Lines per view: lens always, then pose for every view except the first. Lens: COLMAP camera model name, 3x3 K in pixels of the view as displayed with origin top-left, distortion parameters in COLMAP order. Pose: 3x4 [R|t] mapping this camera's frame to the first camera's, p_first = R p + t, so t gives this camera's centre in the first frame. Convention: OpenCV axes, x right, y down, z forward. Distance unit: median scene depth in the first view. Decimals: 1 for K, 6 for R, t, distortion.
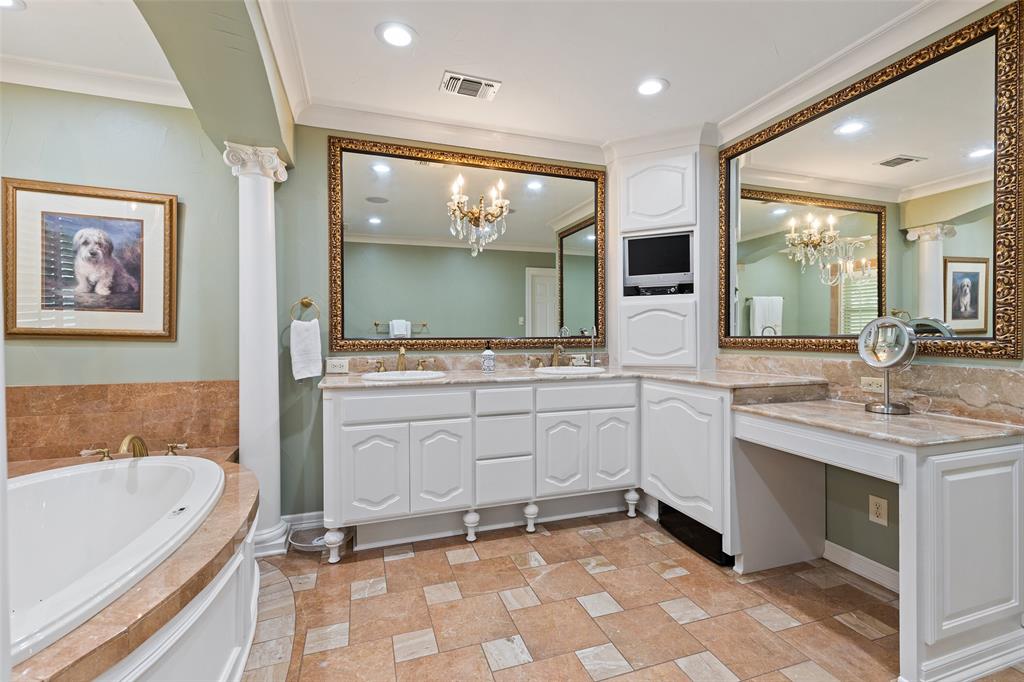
lens RADIAL K [[460.8, 0, 525.4], [0, 460.8, 336.5], [0, 0, 1]] dist [0.007468, -0.001264]
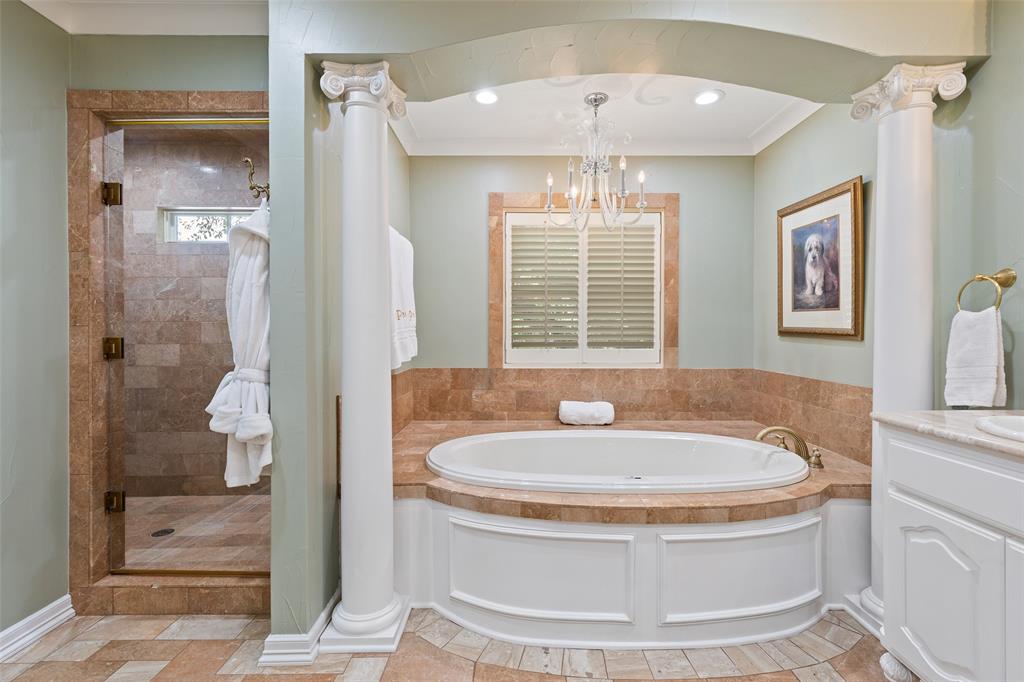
lens RADIAL K [[460.8, 0, 517.0], [0, 460.8, 336.3], [0, 0, 1]] dist [0.007468, -0.001264]
pose [[-0.331987, 0.011230, -0.943217, 0.308539], [-0.007392, 0.999867, 0.014506, -0.006152], [0.943255, 0.011788, -0.331860, 0.690603]]
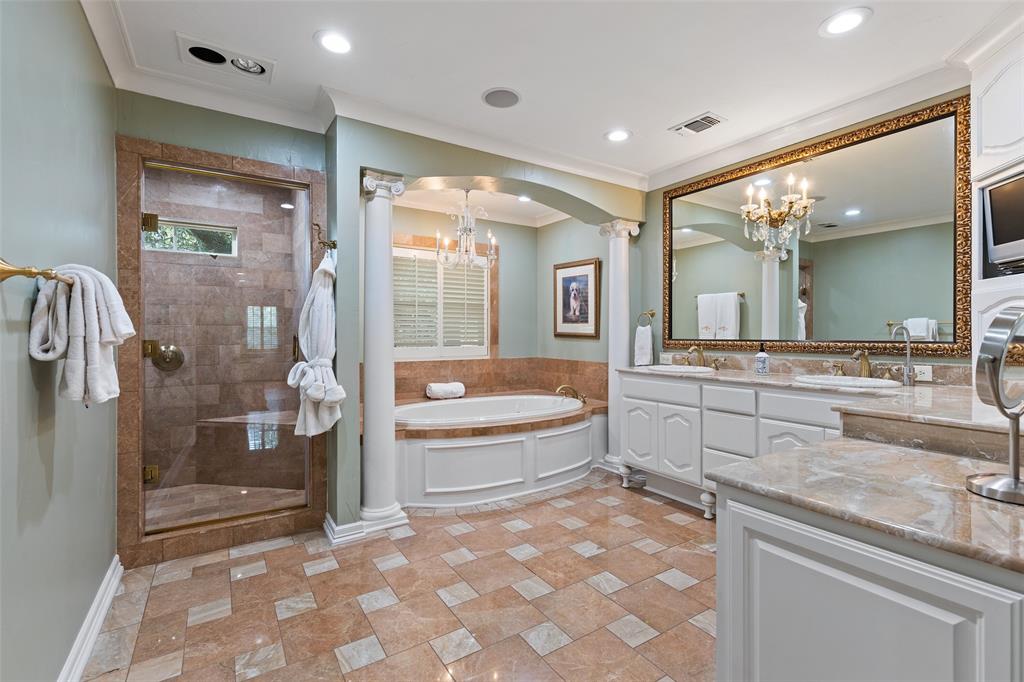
lens RADIAL K [[460.8, 0, 515.5], [0, 460.8, 333.4], [0, 0, 1]] dist [0.007468, -0.001264]
pose [[0.230498, 0.000053, -0.973073, 0.922045], [-0.008866, 0.999959, -0.002046, -0.005704], [0.973032, 0.009099, 0.230489, 0.287400]]
